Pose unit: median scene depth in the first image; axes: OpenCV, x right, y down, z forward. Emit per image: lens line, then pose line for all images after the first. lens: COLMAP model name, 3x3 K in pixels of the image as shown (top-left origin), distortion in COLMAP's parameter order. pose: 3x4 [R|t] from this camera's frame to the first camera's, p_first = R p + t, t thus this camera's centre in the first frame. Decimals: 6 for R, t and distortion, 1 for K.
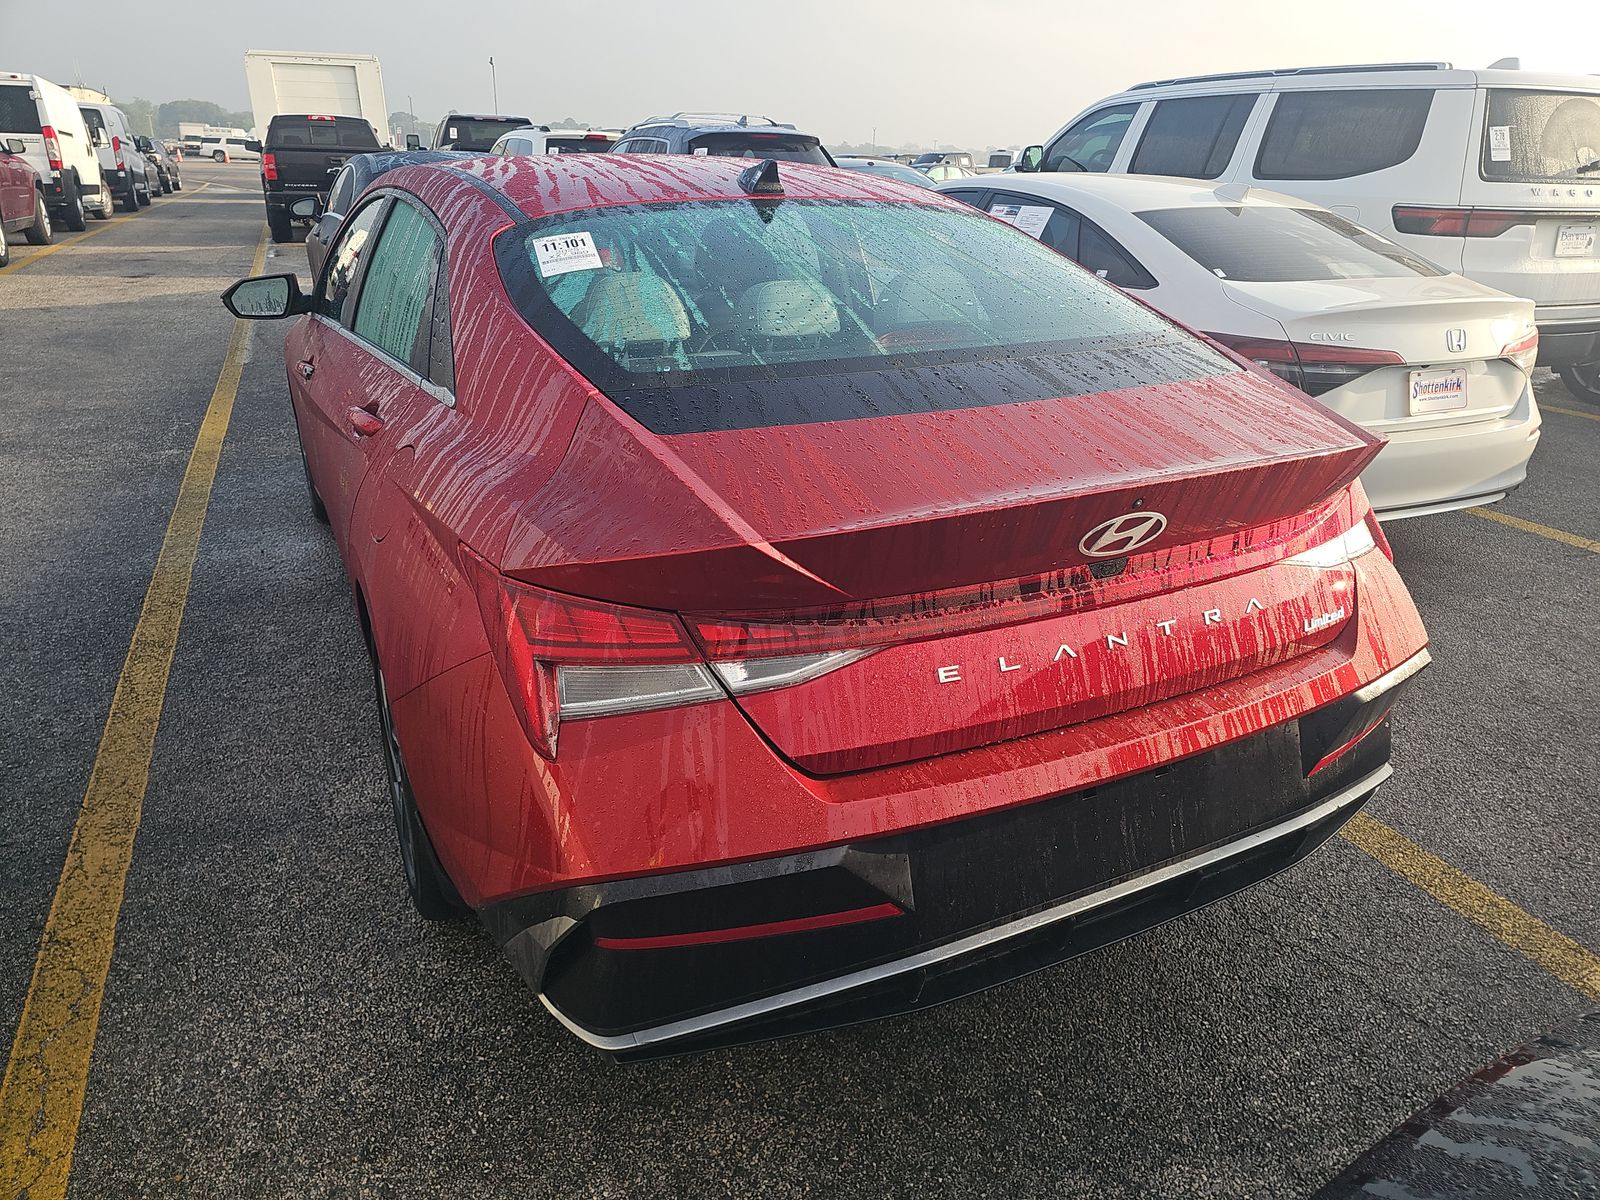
lens RADIAL K [[1029.2, 0, 800.0], [0, 1029.2, 600.0], [0, 0, 1]] dist [0.038784, -0.034927]
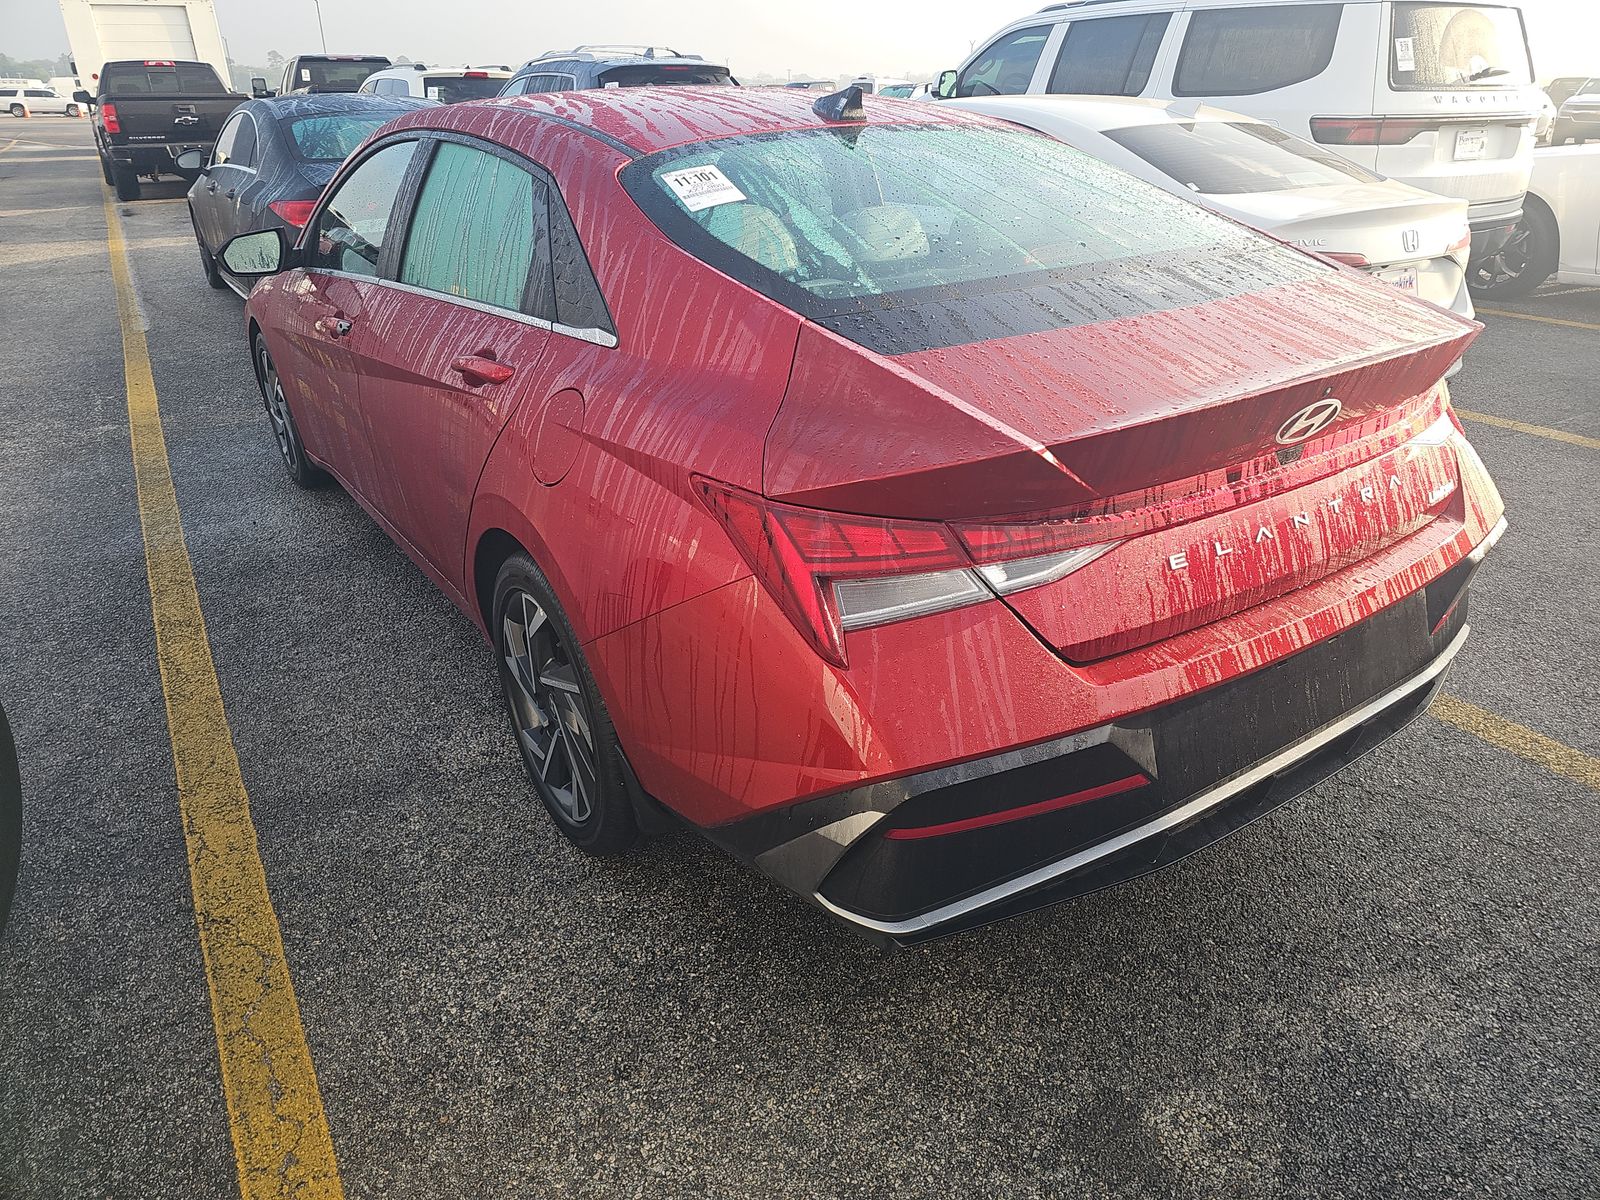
lens RADIAL K [[1025.0, 0, 801.2], [0, 1025.0, 587.6], [0, 0, 1]] dist [0.043579, -0.037954]
pose [[0.990502, -0.083391, 0.109320, -0.271516], [0.078351, 0.995690, 0.049625, 0.011254], [-0.112988, -0.040588, 0.992767, -0.023672]]
